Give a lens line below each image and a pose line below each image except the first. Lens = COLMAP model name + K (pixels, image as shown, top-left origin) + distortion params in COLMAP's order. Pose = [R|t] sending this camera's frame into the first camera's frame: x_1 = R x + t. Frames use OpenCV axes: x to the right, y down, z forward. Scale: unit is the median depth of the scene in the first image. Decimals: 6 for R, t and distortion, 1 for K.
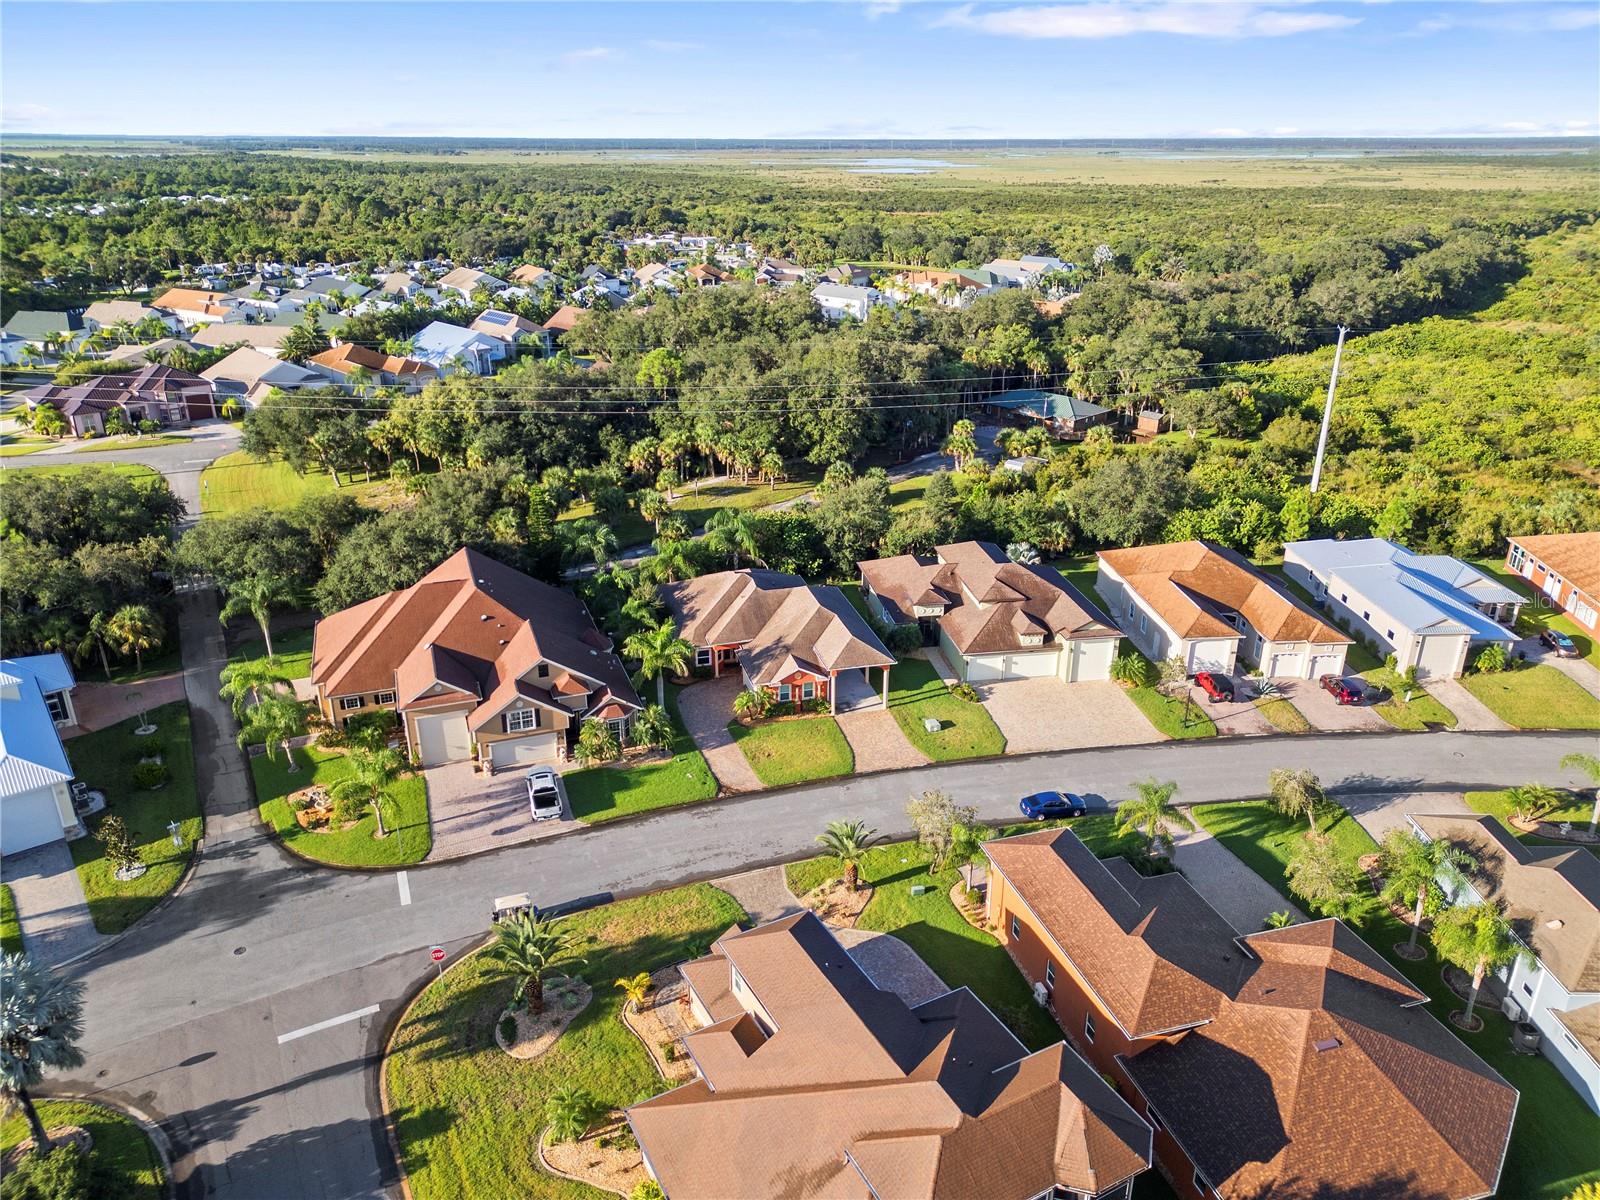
lens RADIAL K [[1124.5, 0, 800.0], [0, 1124.5, 600.0], [0, 0, 1]] dist [0.054037, -0.006076]
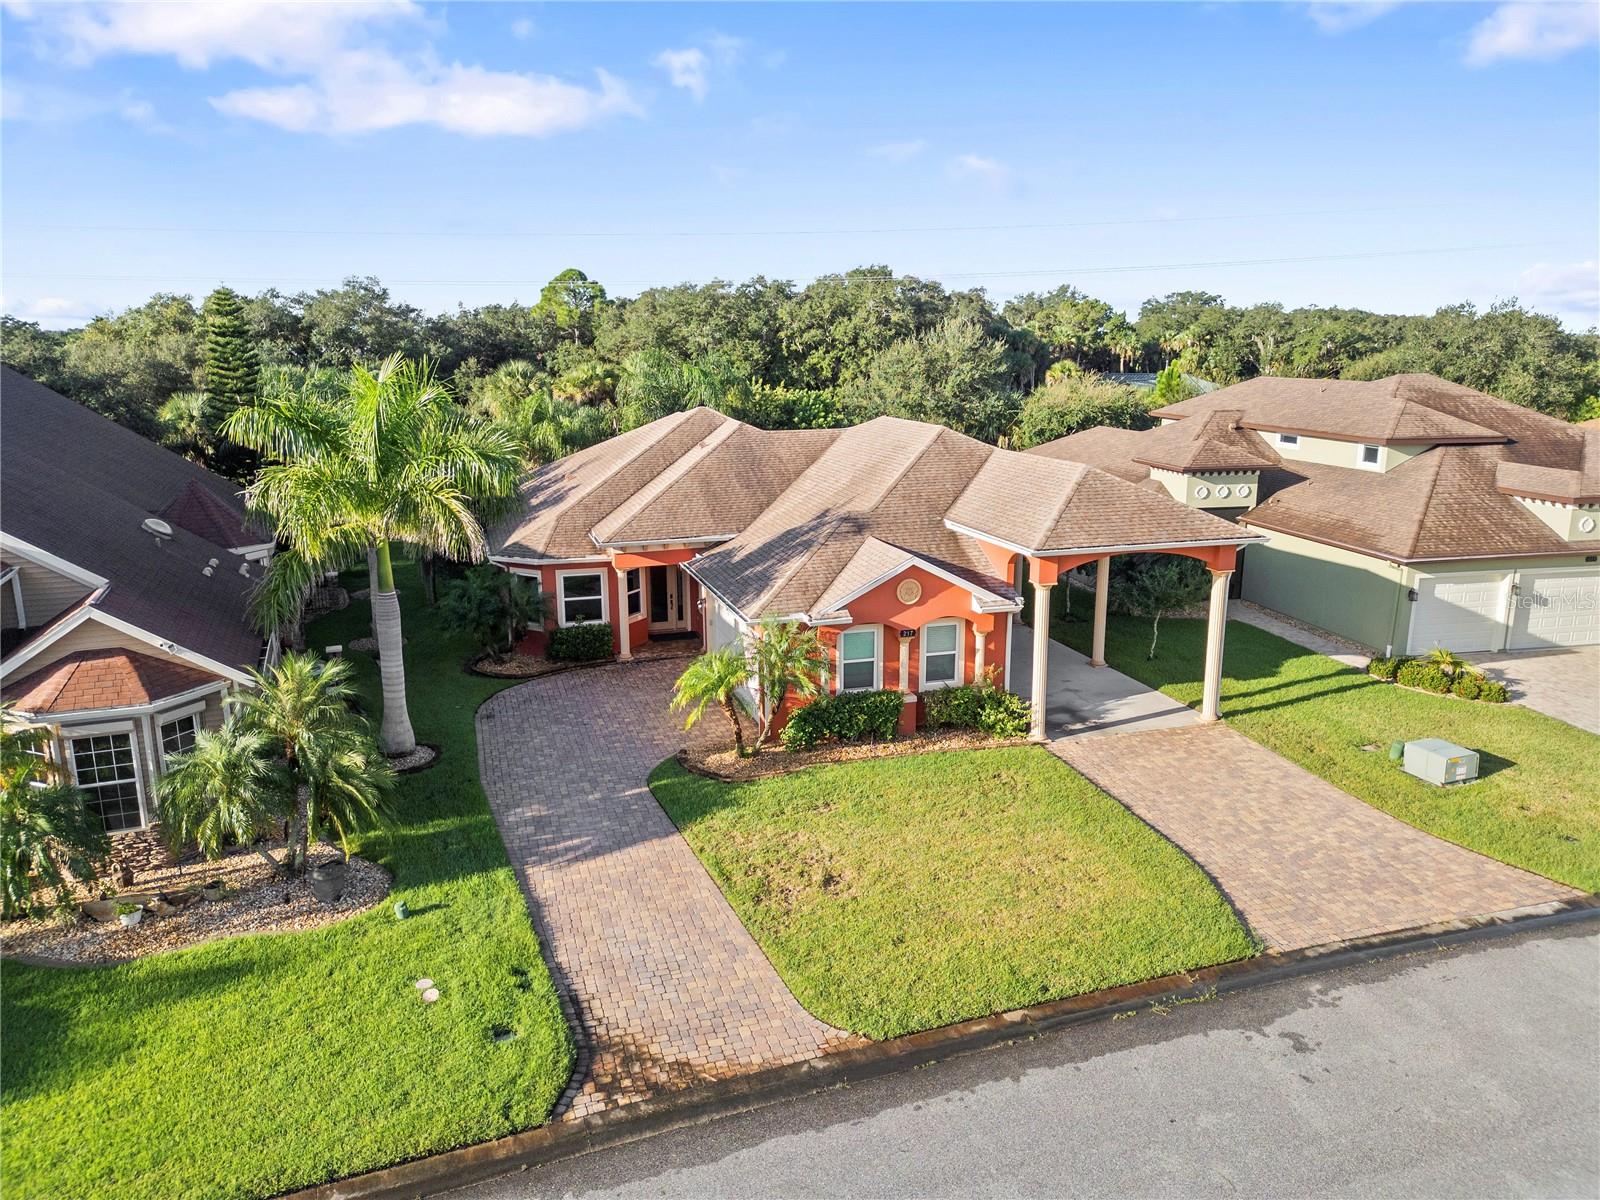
lens RADIAL K [[1124.5, 0, 800.0], [0, 1124.5, 600.0], [0, 0, 1]] dist [0.054037, -0.006076]
pose [[0.999202, -0.013692, 0.037530, -0.036625], [0.019604, 0.986595, -0.162005, 0.107257], [-0.034809, 0.162612, 0.986076, 0.694716]]
